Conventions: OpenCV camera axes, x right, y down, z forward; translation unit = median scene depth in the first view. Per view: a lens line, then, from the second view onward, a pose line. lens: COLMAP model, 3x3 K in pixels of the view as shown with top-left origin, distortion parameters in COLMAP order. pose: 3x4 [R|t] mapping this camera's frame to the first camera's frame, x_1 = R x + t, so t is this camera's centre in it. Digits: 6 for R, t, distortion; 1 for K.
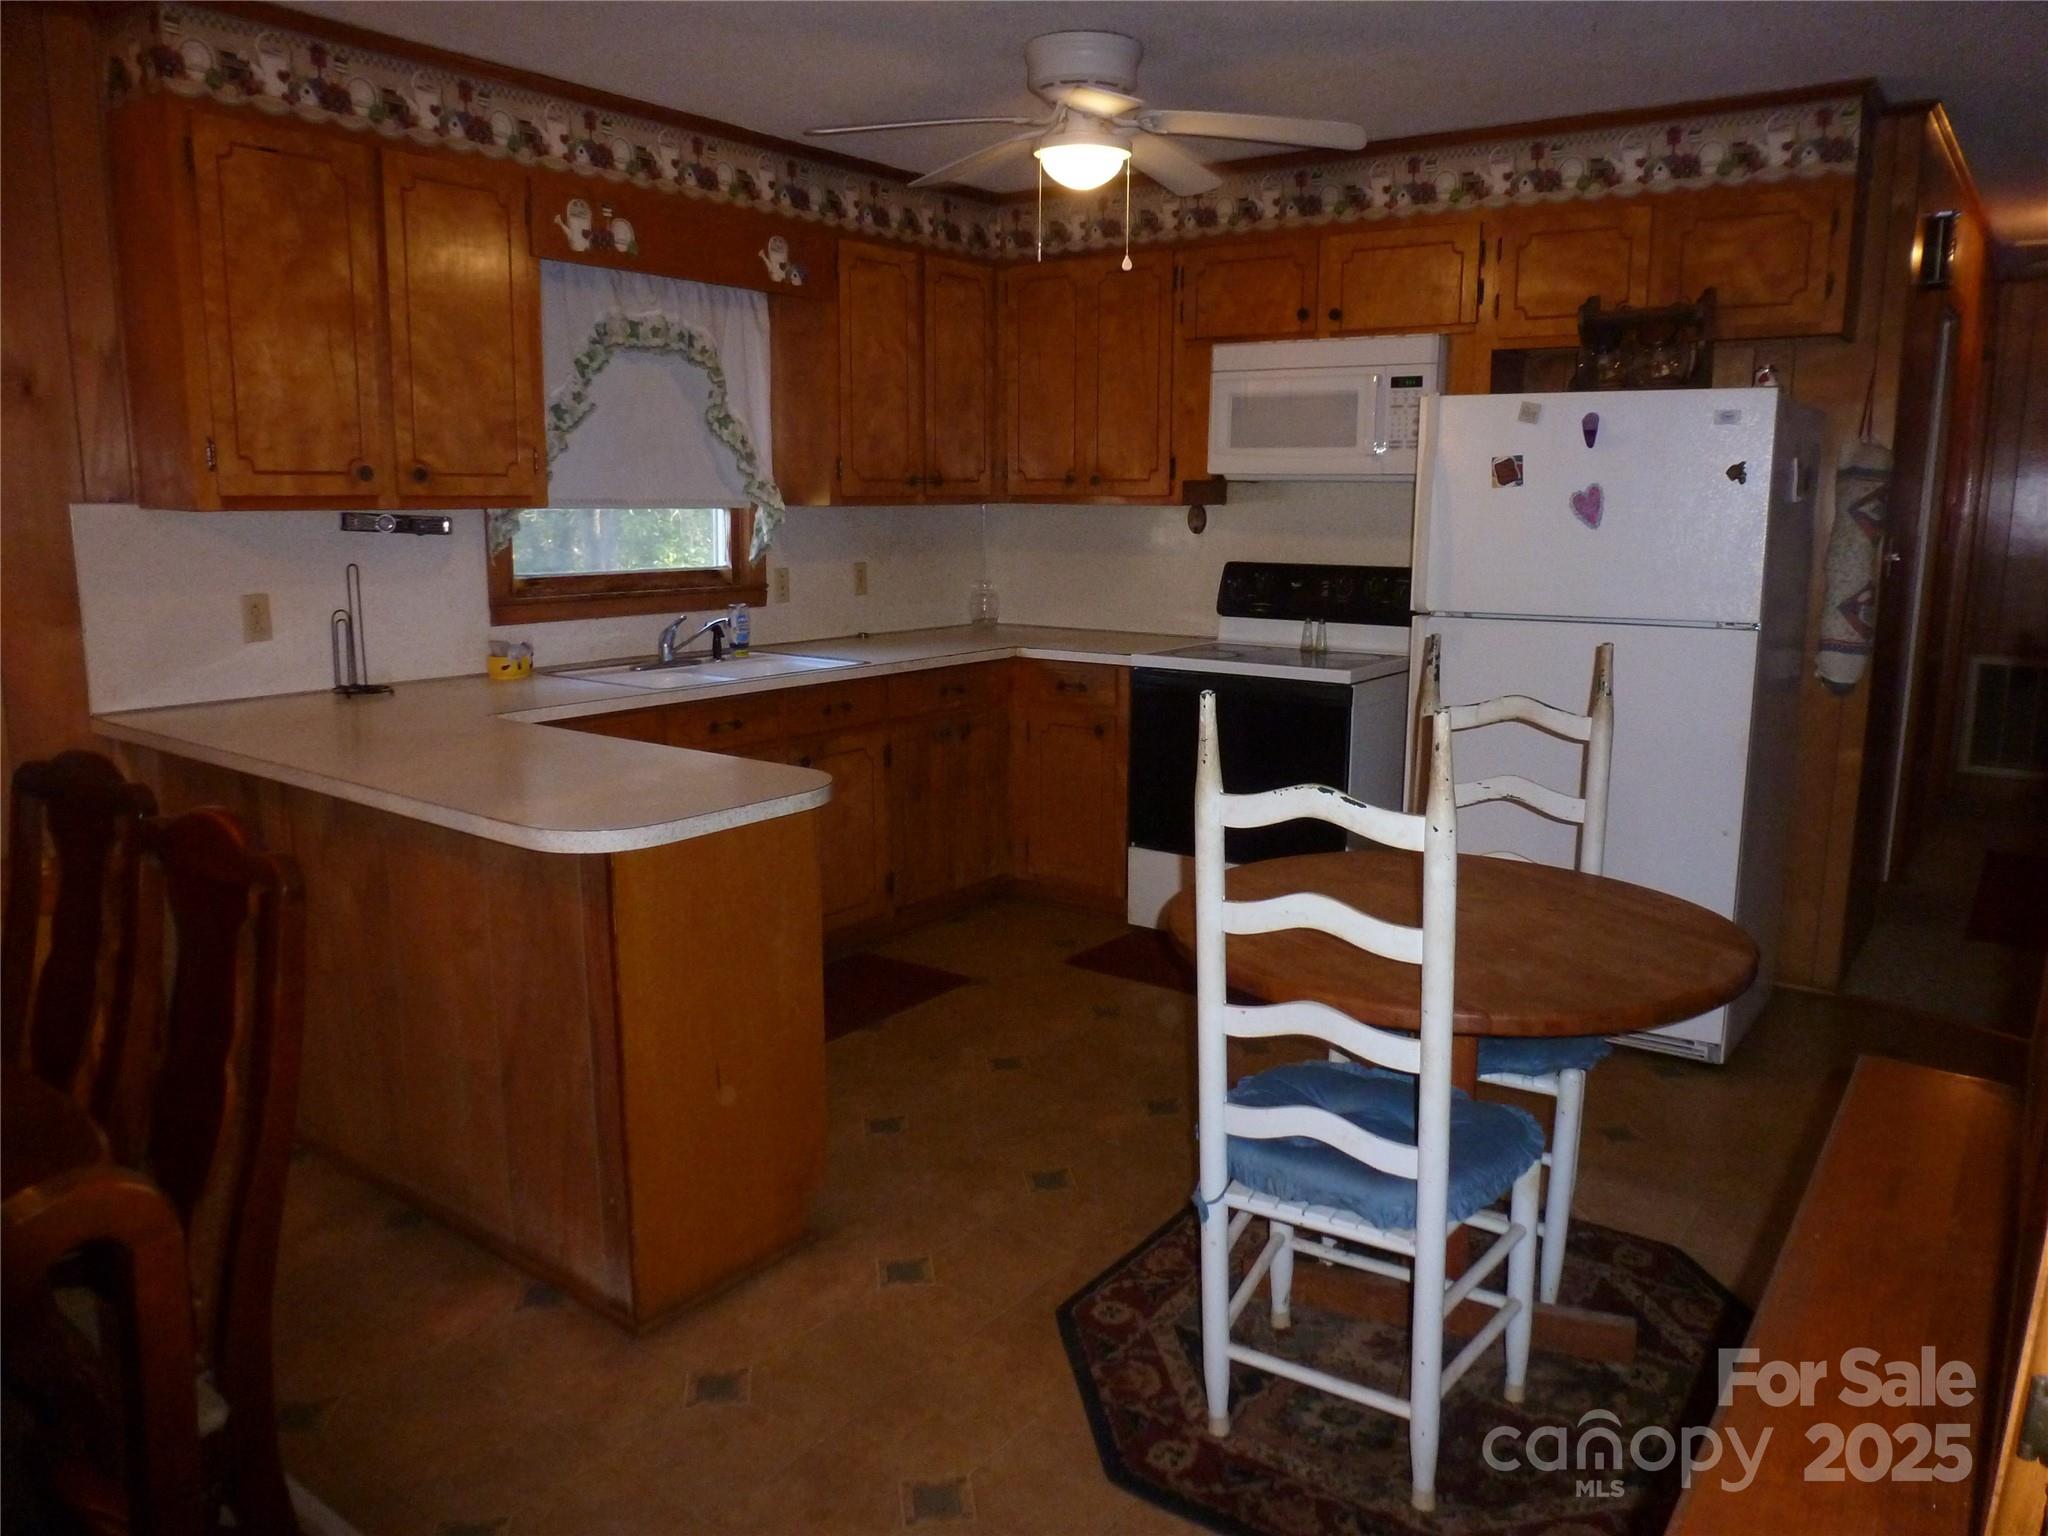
lens RADIAL K [[1478.3, 0, 1004.8], [0, 1478.3, 765.6], [0, 0, 1]] dist [-0.053689, 0.024023]
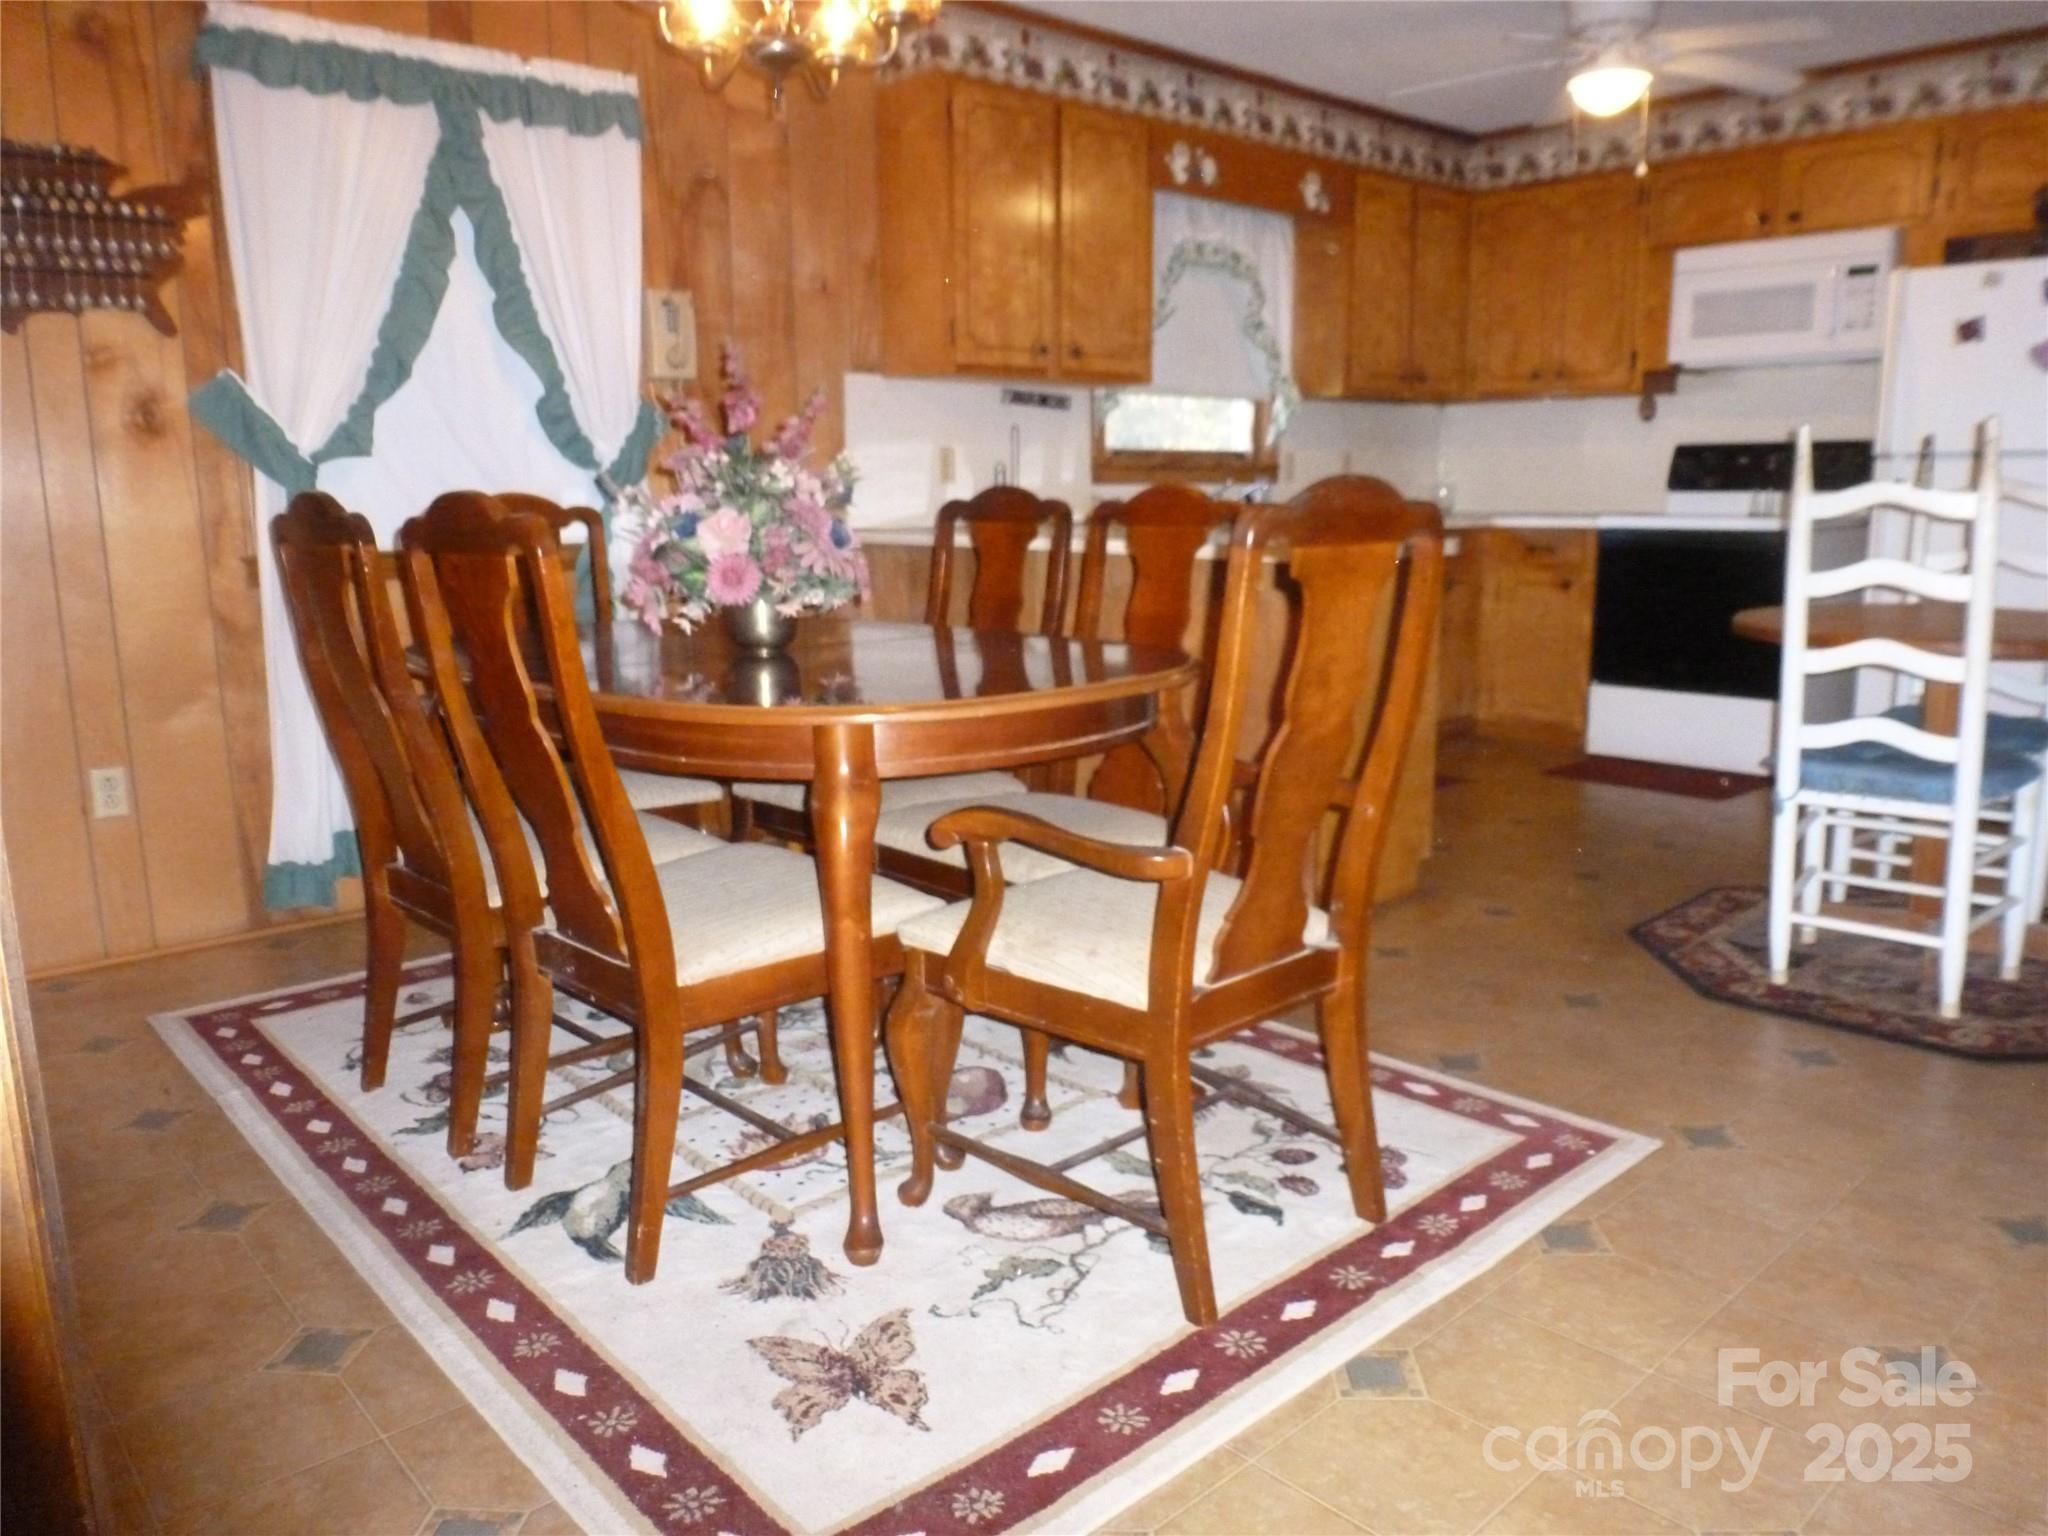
lens RADIAL K [[1478.3, 0, 1013.1], [0, 1478.3, 773.1], [0, 0, 1]] dist [-0.053689, 0.024023]
pose [[0.982054, 0.018902, -0.187650, -0.165004], [-0.016955, 0.999785, 0.011978, 0.135276], [0.187836, -0.008581, 0.982163, -0.260065]]
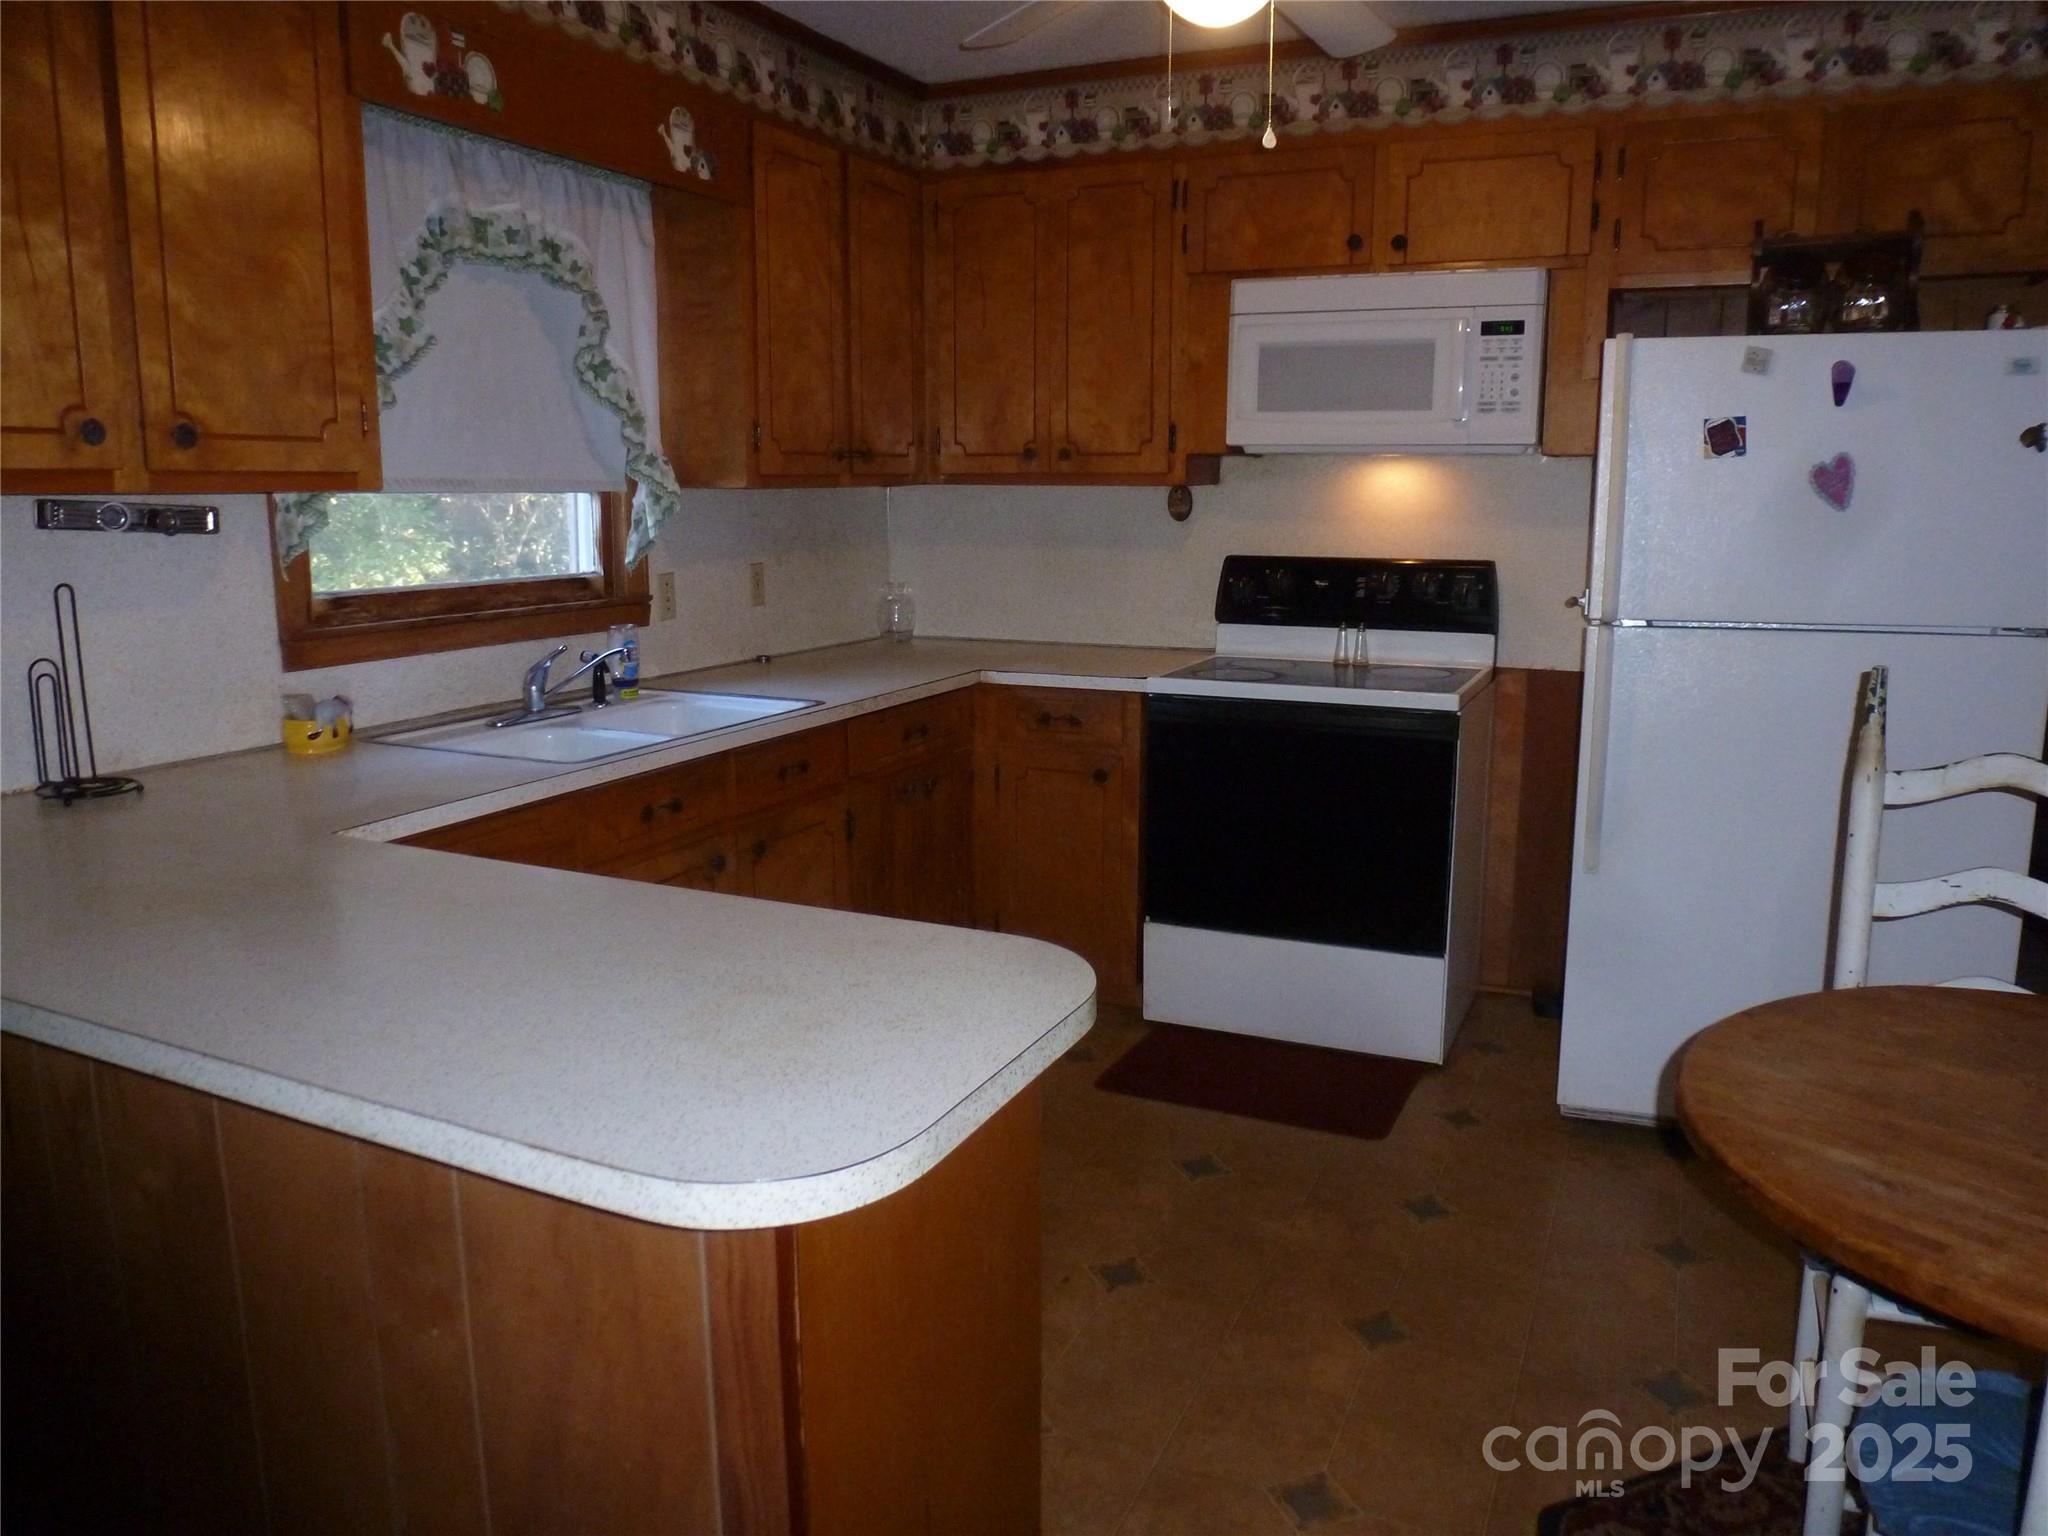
lens RADIAL K [[1478.3, 0, 1007.9], [0, 1478.3, 761.4], [0, 0, 1]] dist [-0.053689, 0.024023]
pose [[0.977371, -0.042828, 0.207151, -0.162791], [0.041756, 0.999082, 0.009546, -0.045711], [-0.207370, -0.000680, 0.978262, 0.280538]]
